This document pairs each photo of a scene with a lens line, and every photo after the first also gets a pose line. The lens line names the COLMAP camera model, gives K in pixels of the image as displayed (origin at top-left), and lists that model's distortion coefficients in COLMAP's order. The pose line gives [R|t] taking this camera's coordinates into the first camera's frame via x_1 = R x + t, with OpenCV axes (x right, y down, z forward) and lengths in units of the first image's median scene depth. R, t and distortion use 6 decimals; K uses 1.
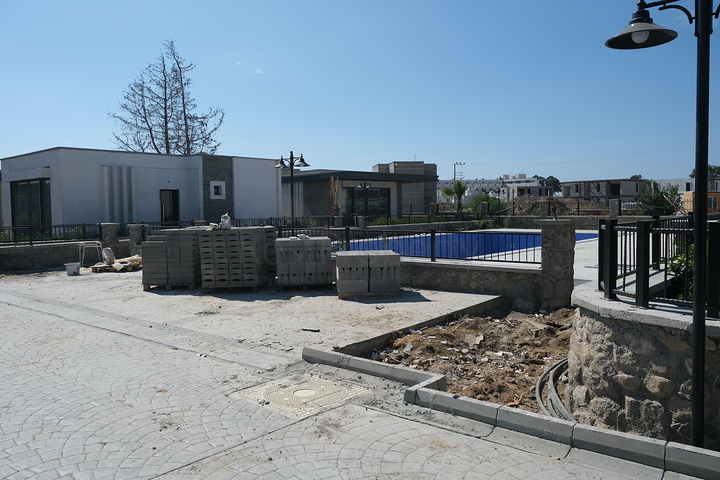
lens RADIAL K [[555.3, 0, 358.0], [0, 555.3, 237.5], [0, 0, 1]] dist [-0.013372, 0.001724]
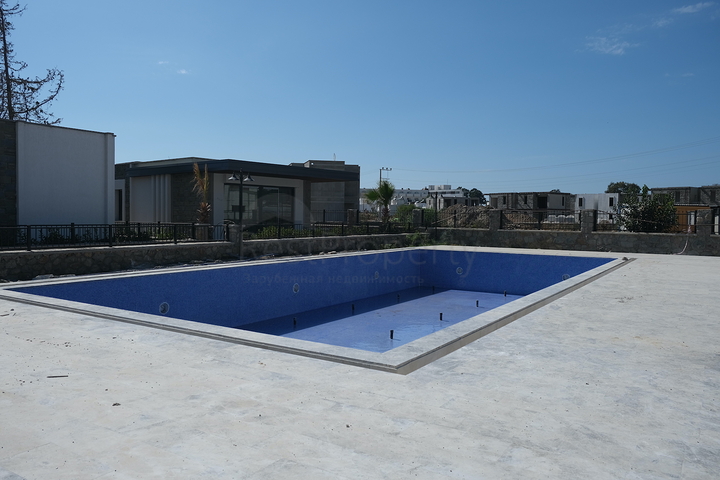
lens RADIAL K [[555.3, 0, 360.1], [0, 555.3, 240.5], [0, 0, 1]] dist [-0.013372, 0.001724]
pose [[0.990461, 0.018095, 0.136602, 0.024413], [-0.016788, 0.999802, -0.010710, -0.006124], [-0.136769, 0.008314, 0.990568, 0.135953]]
